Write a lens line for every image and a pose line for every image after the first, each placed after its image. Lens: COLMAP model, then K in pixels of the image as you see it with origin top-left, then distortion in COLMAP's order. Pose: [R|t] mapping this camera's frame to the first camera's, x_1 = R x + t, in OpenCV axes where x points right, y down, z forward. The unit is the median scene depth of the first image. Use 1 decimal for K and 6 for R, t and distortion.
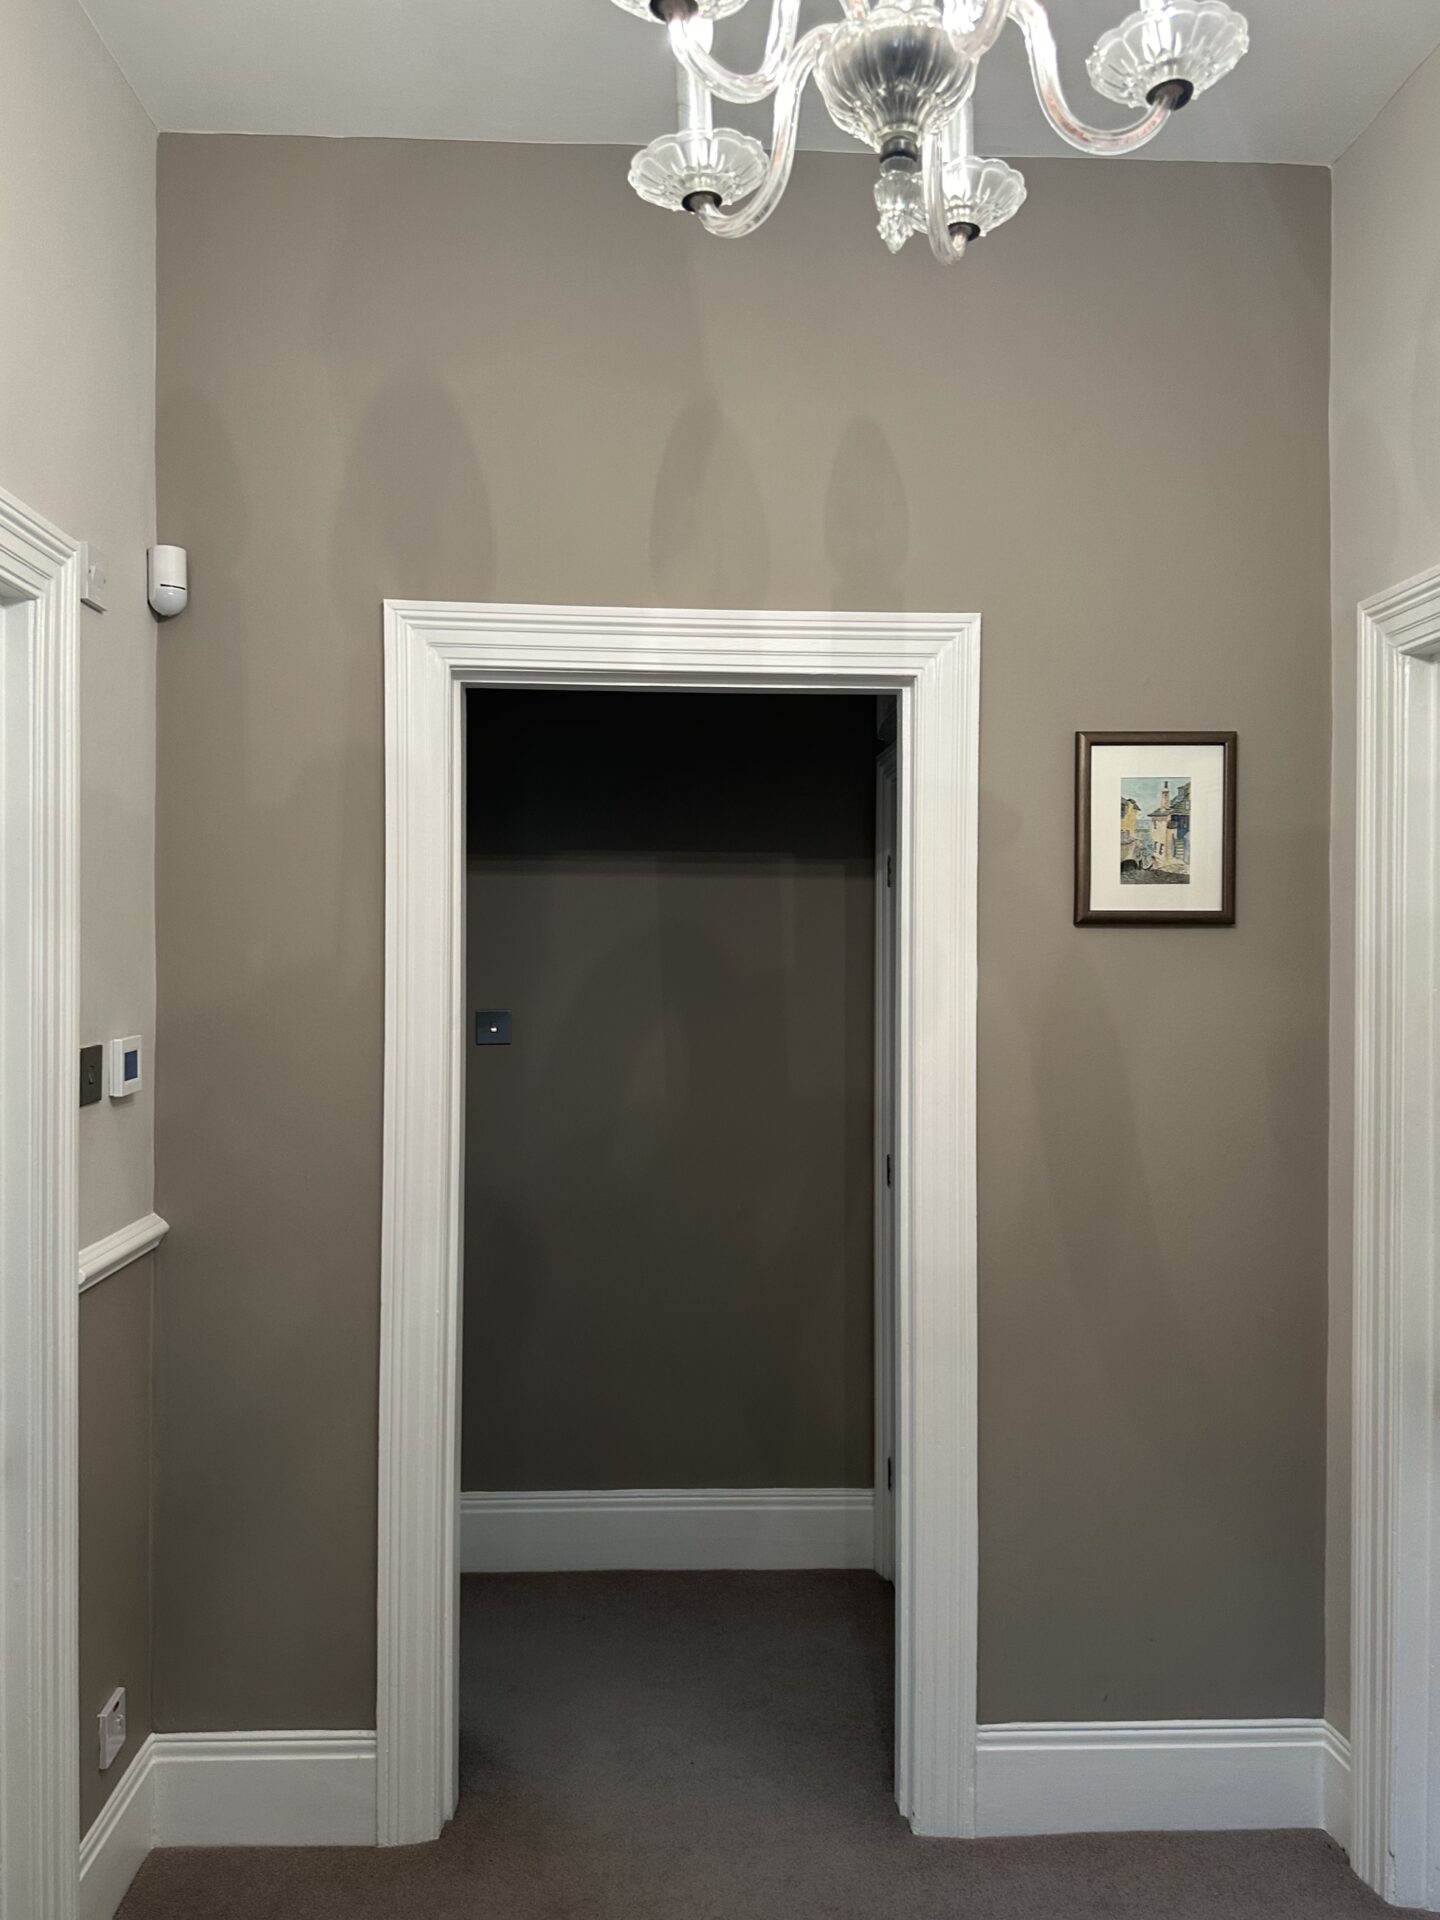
lens RADIAL K [[1491.5, 0, 693.5], [0, 1491.5, 963.8], [0, 0, 1]] dist [0.058343, -0.075300]
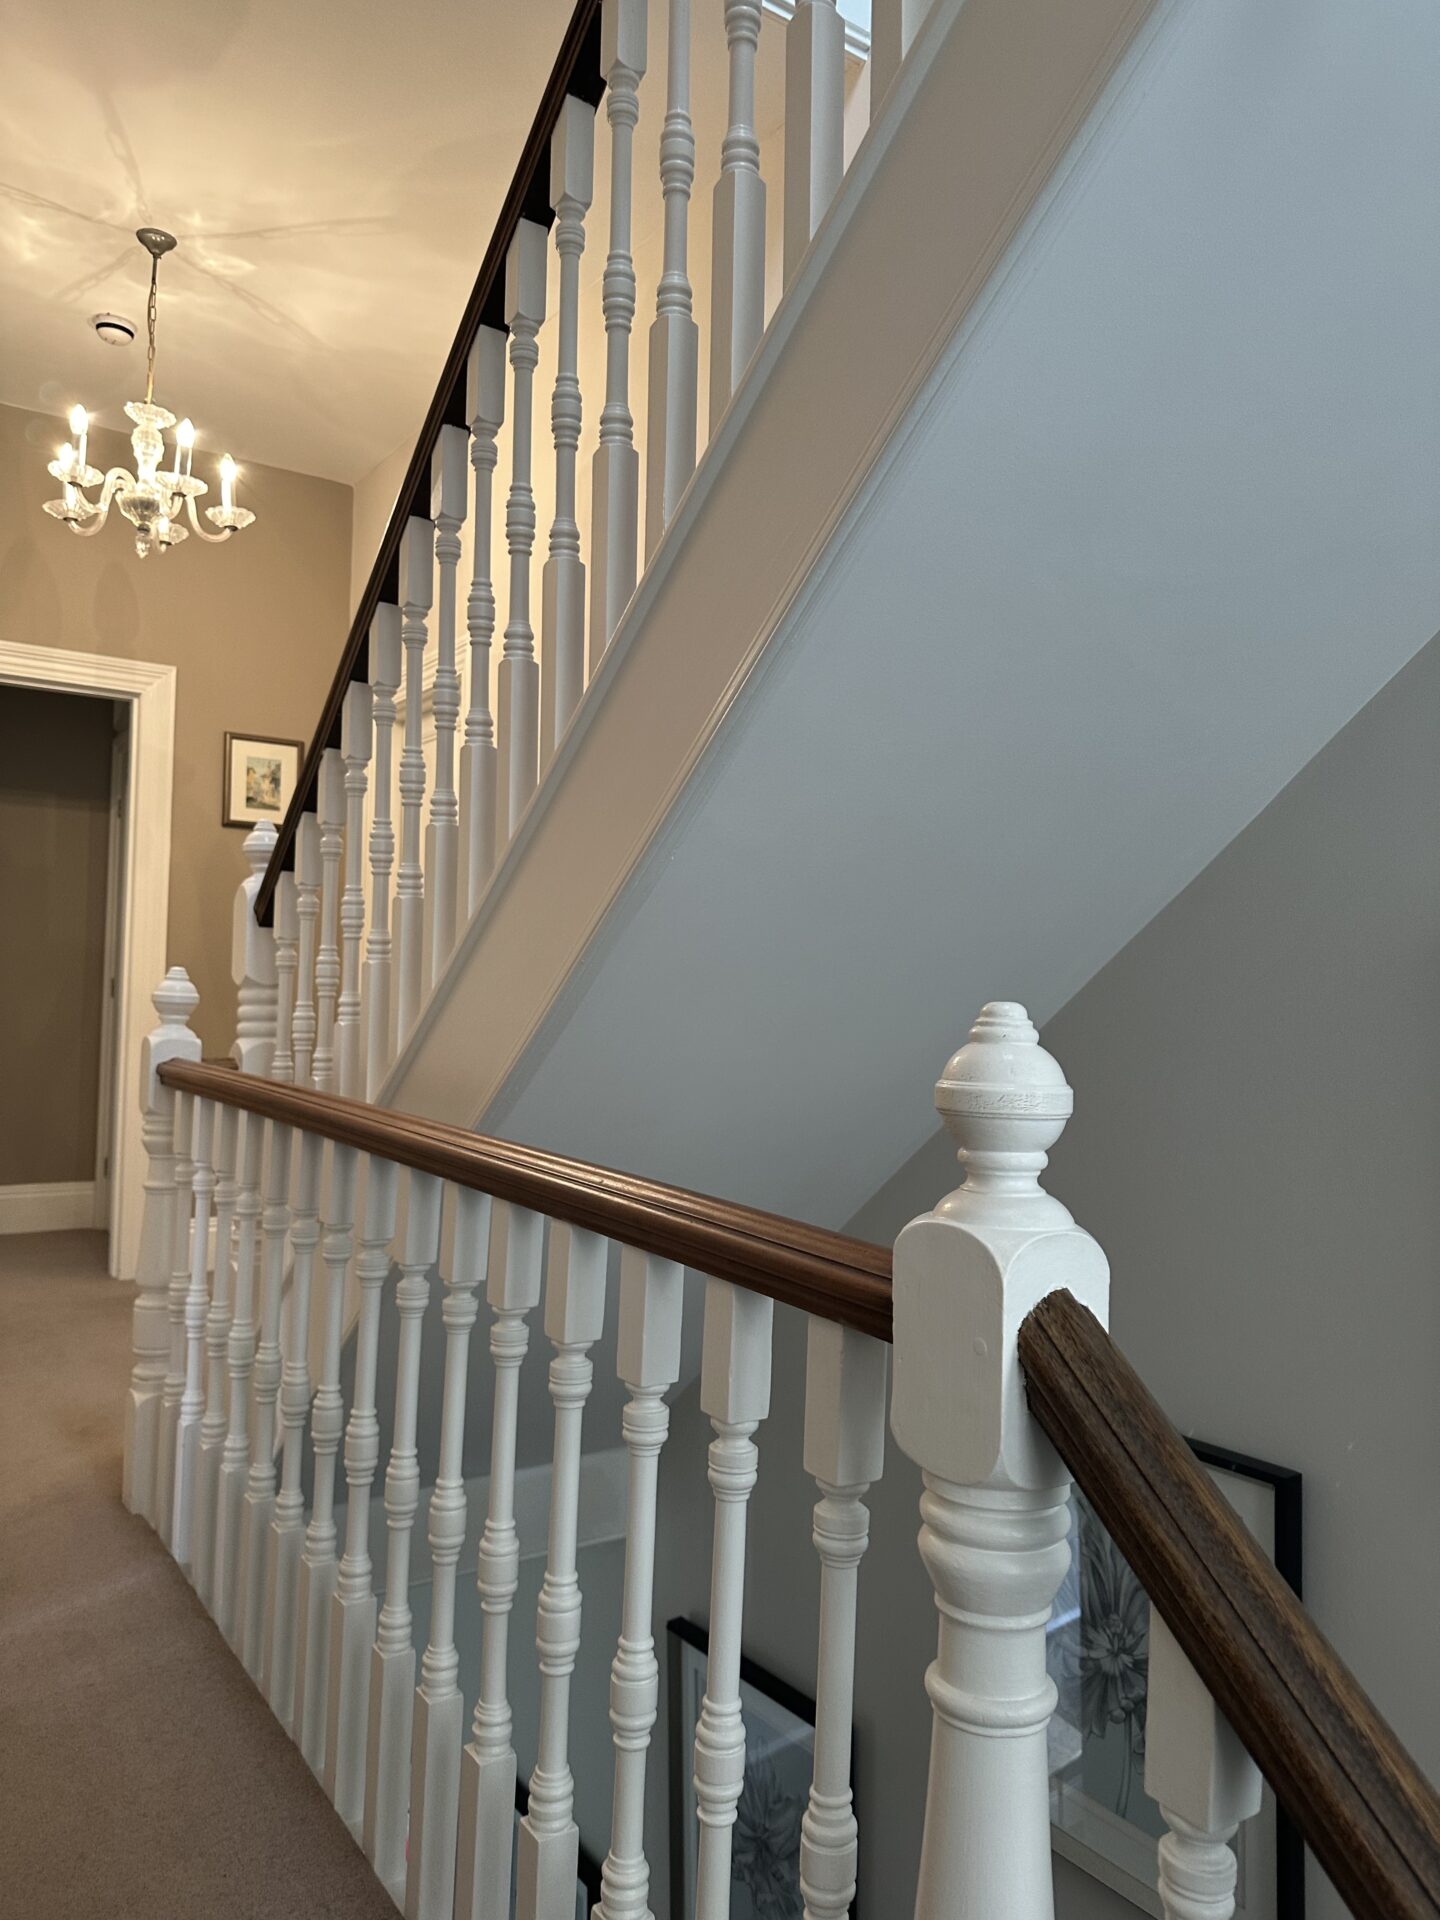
lens RADIAL K [[1350.9, 0, 728.6], [0, 1350.9, 933.0], [0, 0, 1]] dist [0.041892, -0.066517]
pose [[0.844044, 0.035097, 0.535124, -0.149009], [-0.011926, 0.998838, -0.046701, 0.199745], [-0.536141, 0.033036, 0.843482, -0.935320]]
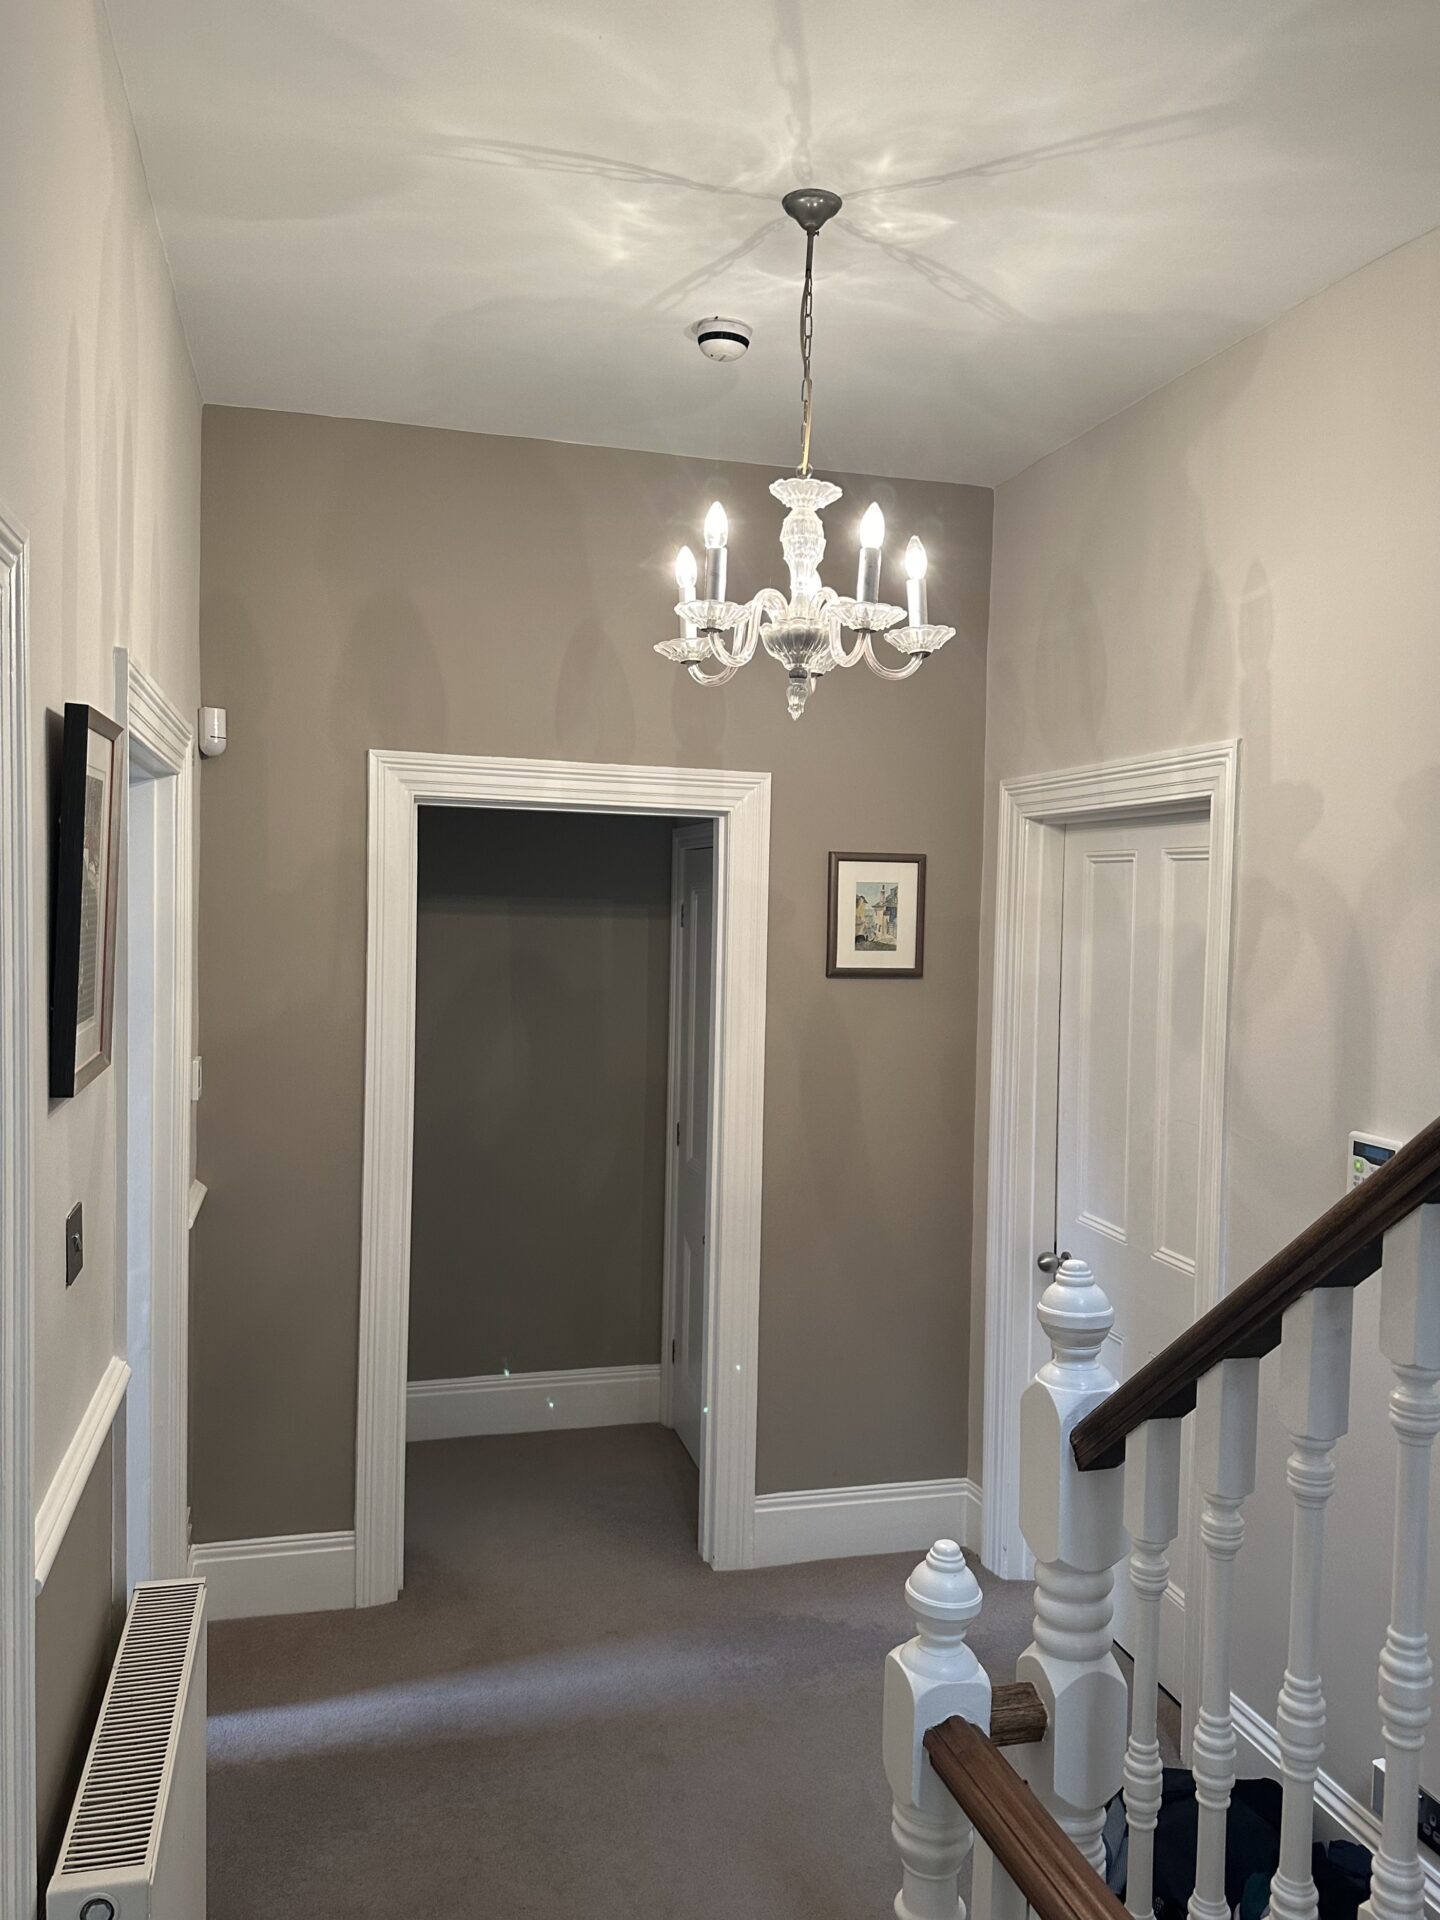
lens RADIAL K [[1460.7, 0, 720.0], [0, 1460.7, 960.0], [0, 0, 1]] dist [0.078226, -0.101274]
pose [[0.974091, 0.008260, 0.226006, -0.192155], [-0.015724, 0.999388, 0.031247, -0.089019], [-0.225610, -0.033991, 0.973625, -0.439932]]
